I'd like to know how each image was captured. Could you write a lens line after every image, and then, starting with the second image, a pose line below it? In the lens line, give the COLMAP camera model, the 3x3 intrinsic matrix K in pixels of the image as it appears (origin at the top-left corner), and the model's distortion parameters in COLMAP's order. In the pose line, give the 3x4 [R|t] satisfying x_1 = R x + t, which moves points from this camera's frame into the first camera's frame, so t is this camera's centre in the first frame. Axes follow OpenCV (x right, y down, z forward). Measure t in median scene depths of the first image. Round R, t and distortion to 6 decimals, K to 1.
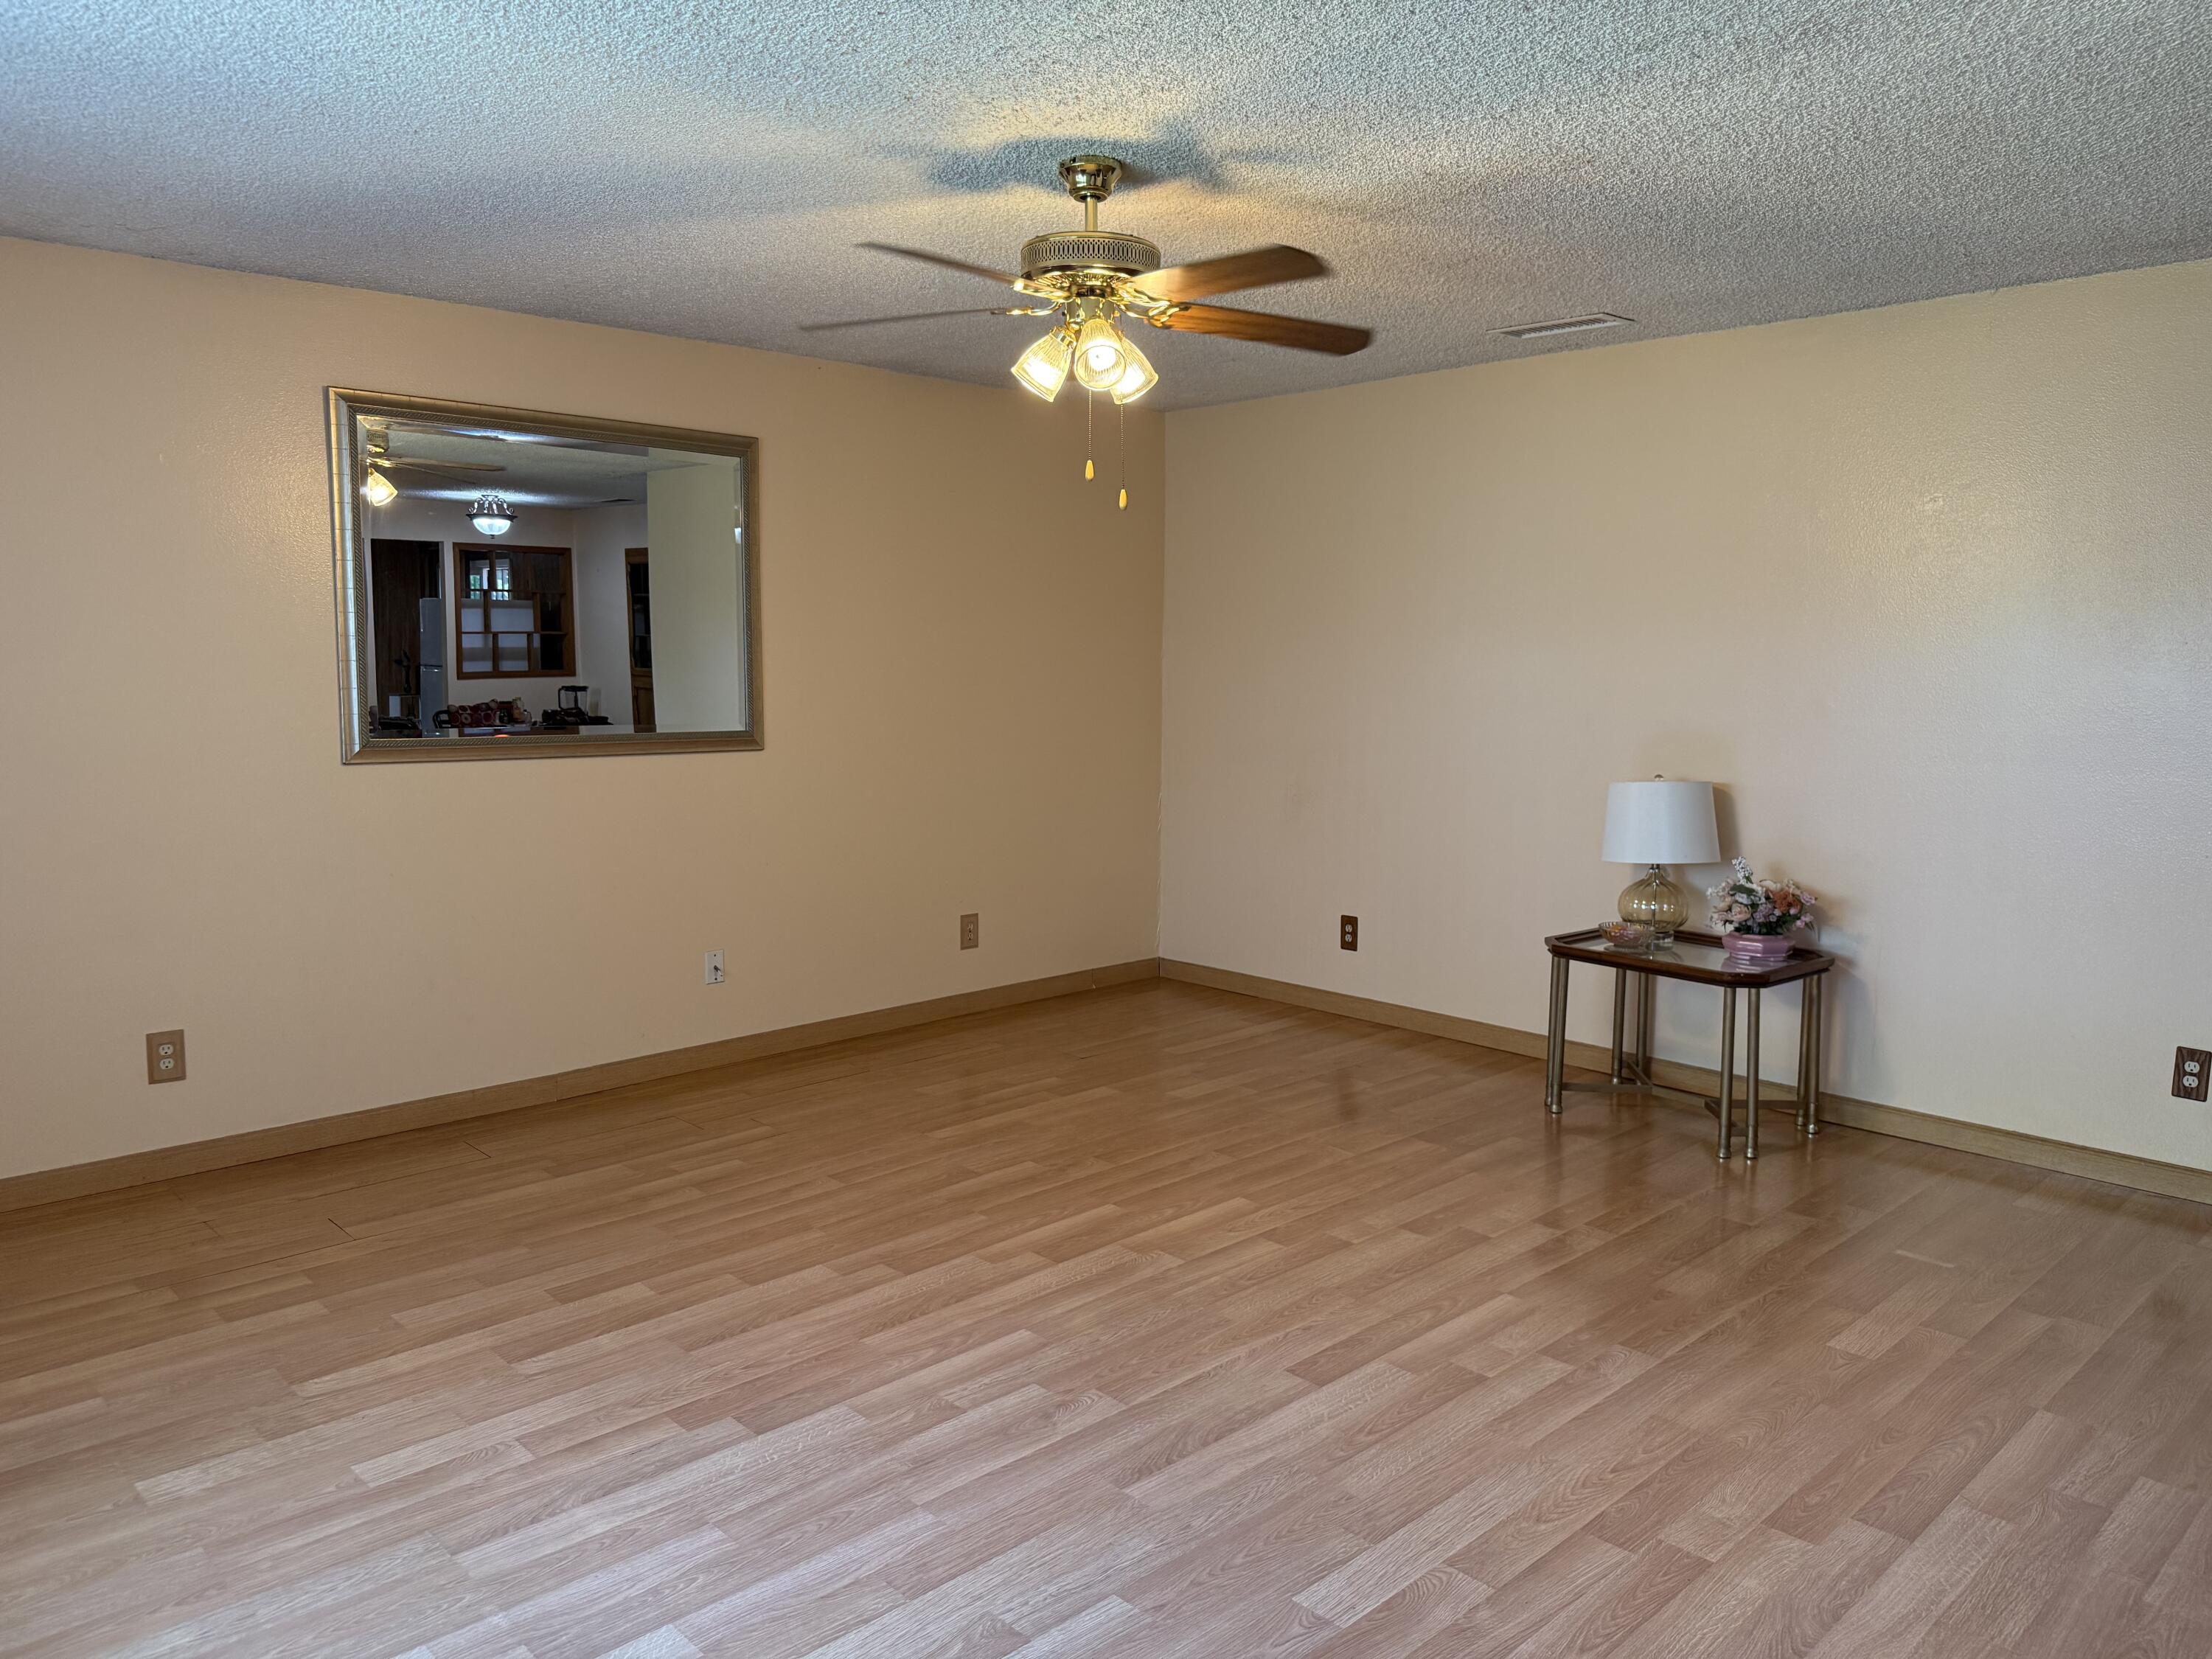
lens RADIAL K [[1509.3, 0, 1162.0], [0, 1509.3, 779.7], [0, 0, 1]] dist [0.058994, -0.068257]
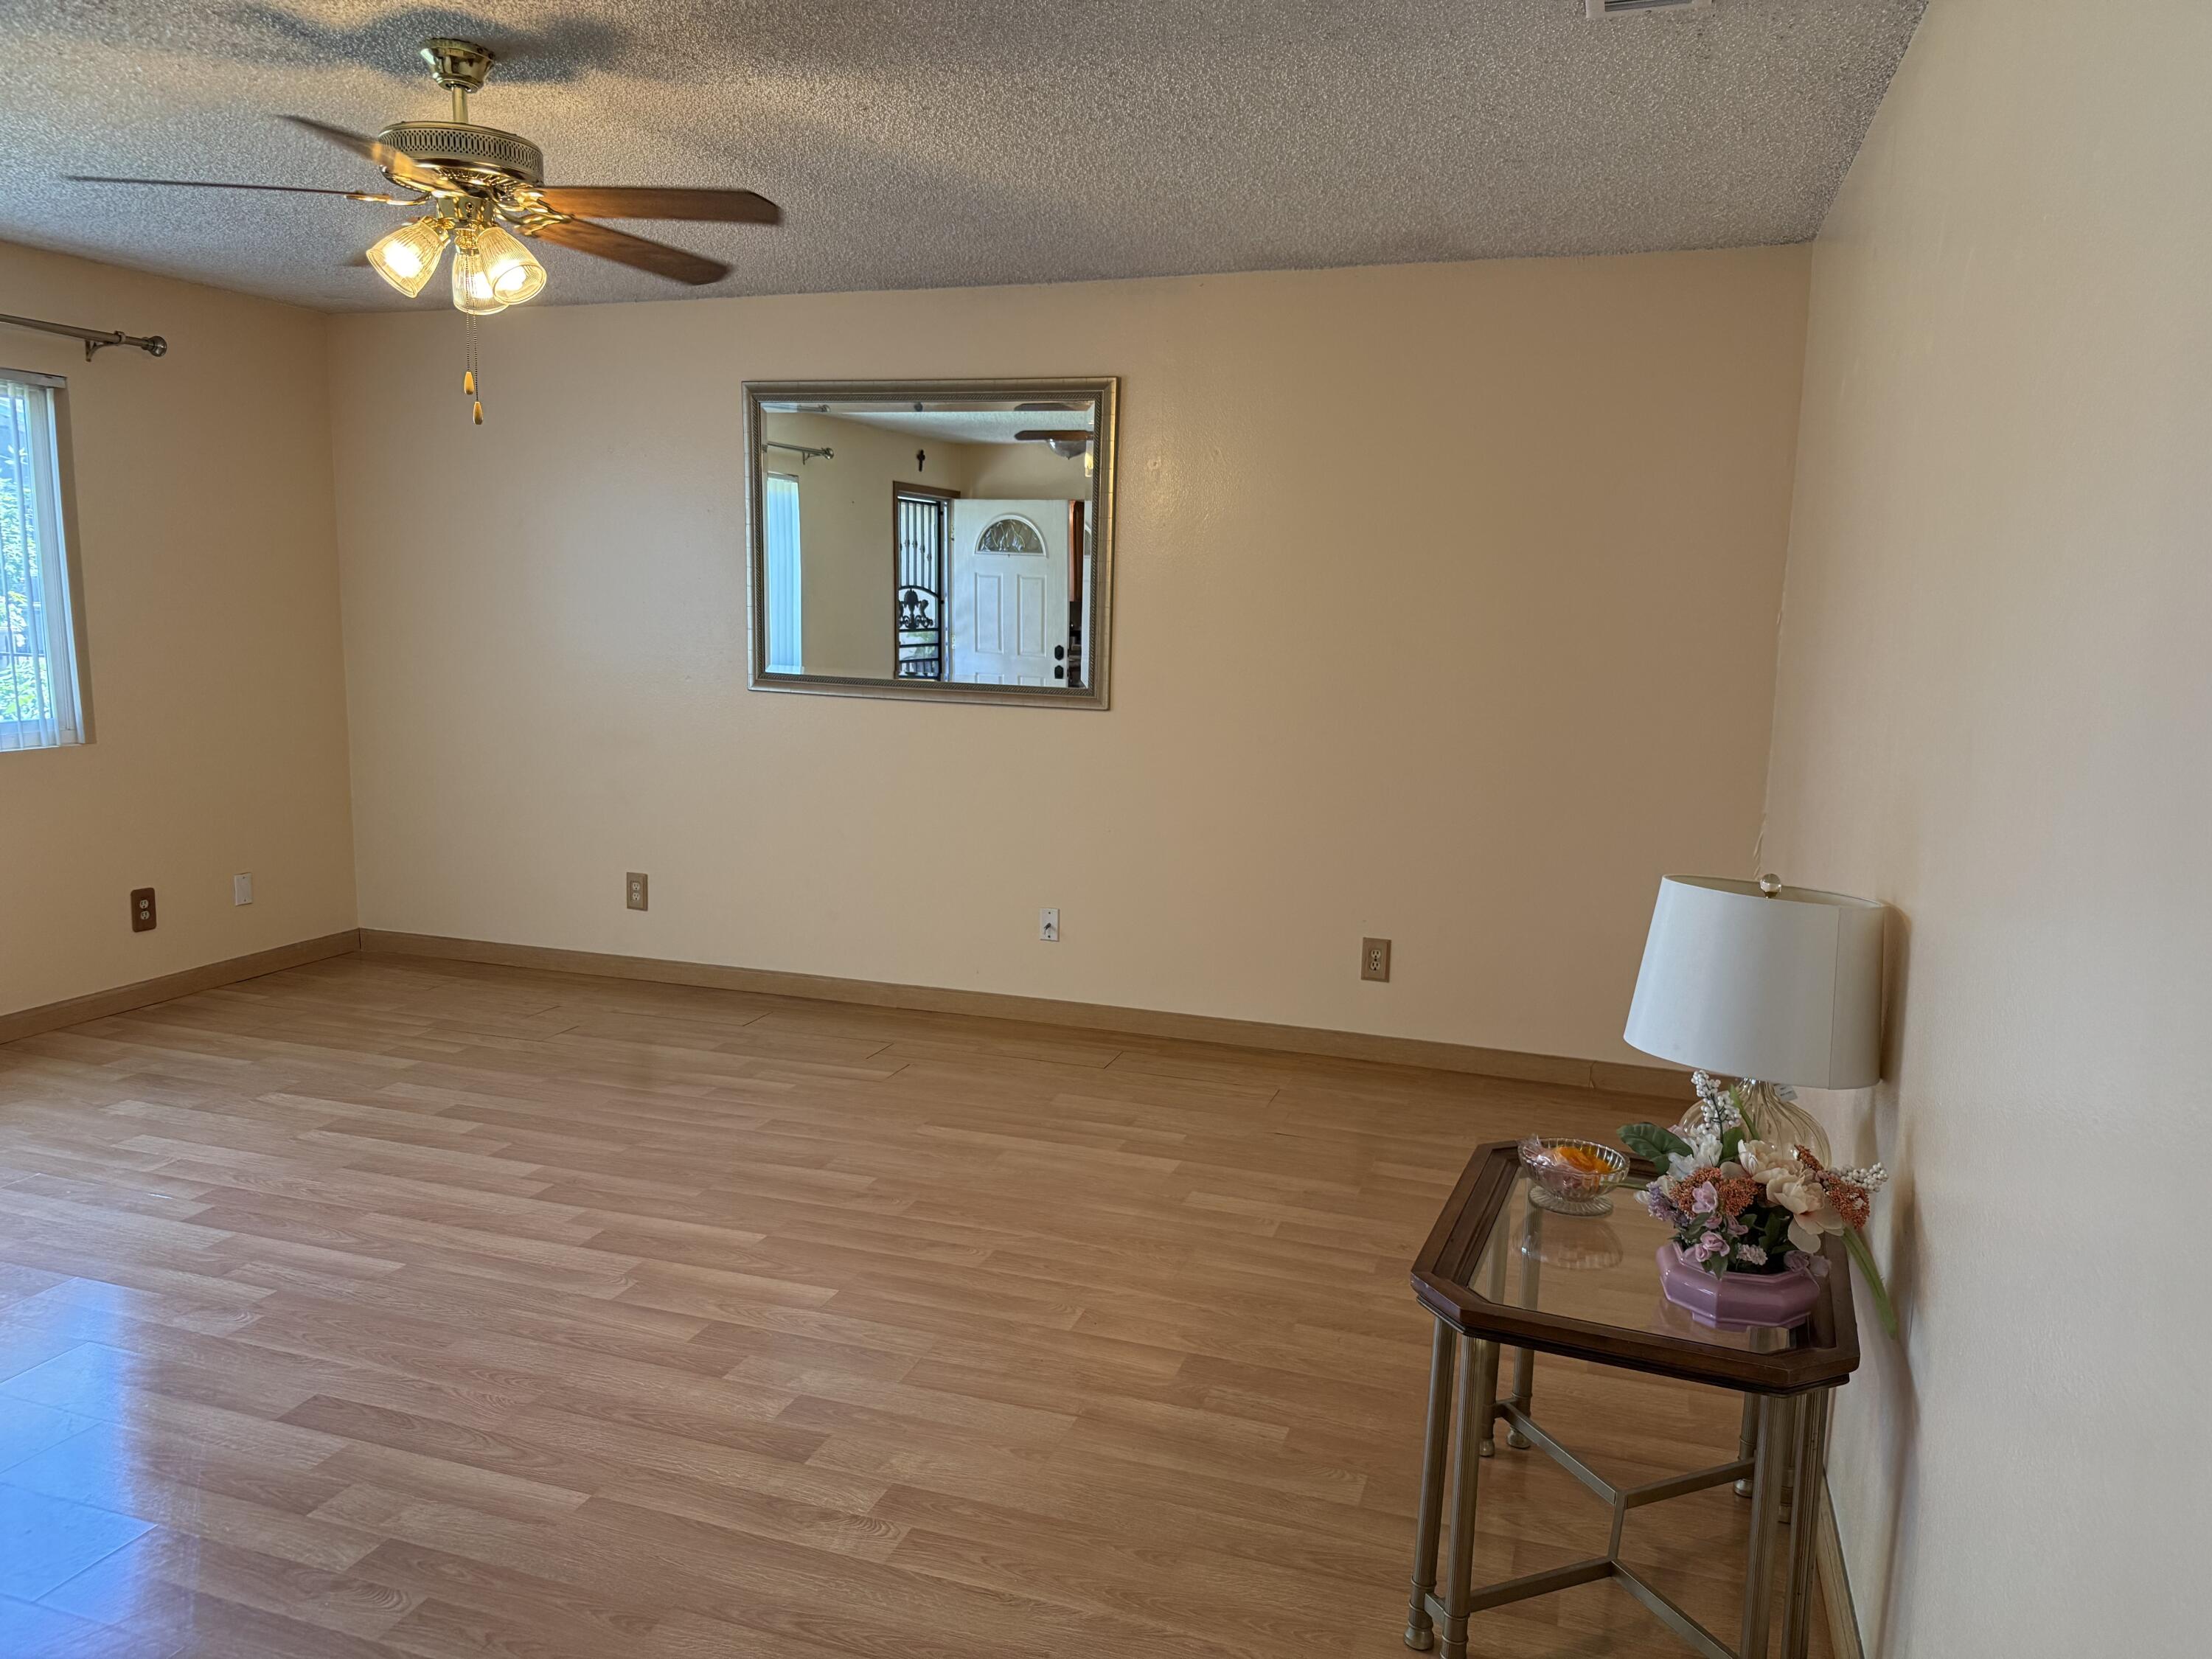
lens RADIAL K [[1575.2, 0, 1106.0], [0, 1575.2, 829.5], [0, 0, 1]] dist [0.123246, -0.153778]
pose [[0.440509, 0.132462, -0.887922, 0.935154], [-0.092651, 0.990481, 0.101796, -0.070579], [0.892954, 0.037424, 0.448589, 0.840364]]
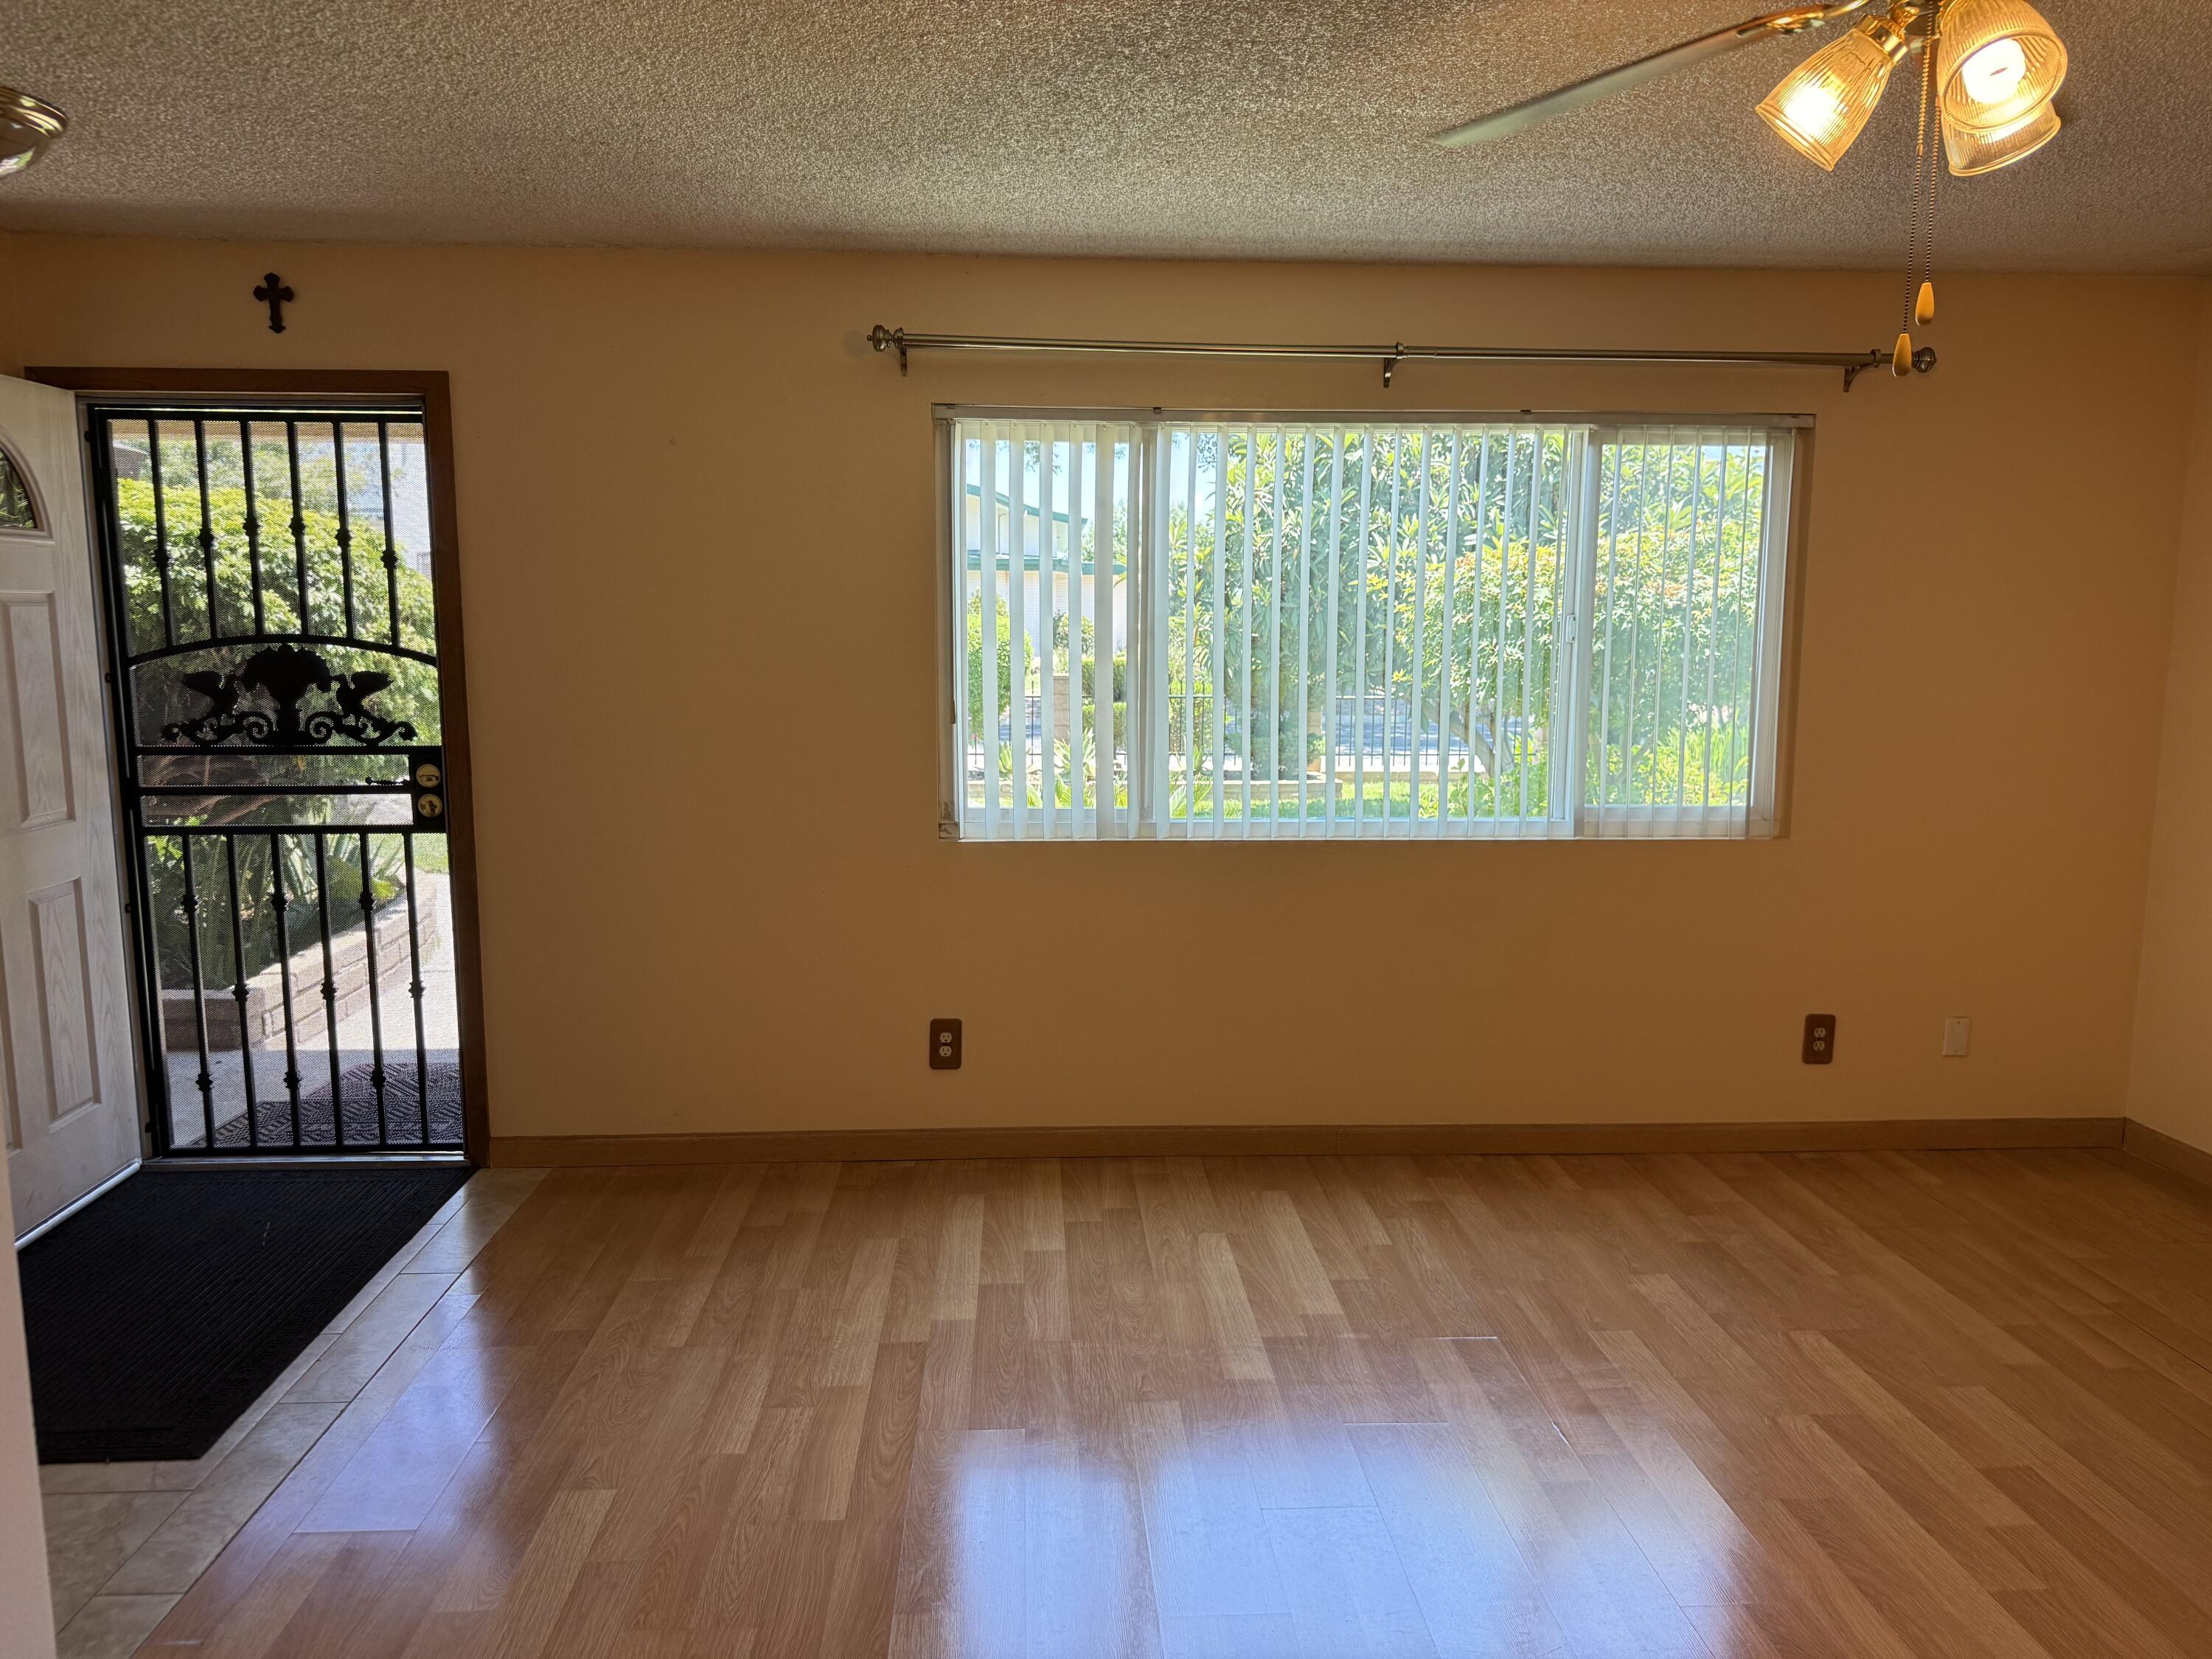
lens RADIAL K [[1545.5, 0, 1118.9], [0, 1545.5, 825.5], [0, 0, 1]] dist [0.105154, -0.190278]
pose [[-0.662828, 0.085868, -0.743832, 0.474462], [-0.073343, 0.981180, 0.178622, -0.103349], [0.745171, 0.172950, -0.644056, 1.070754]]
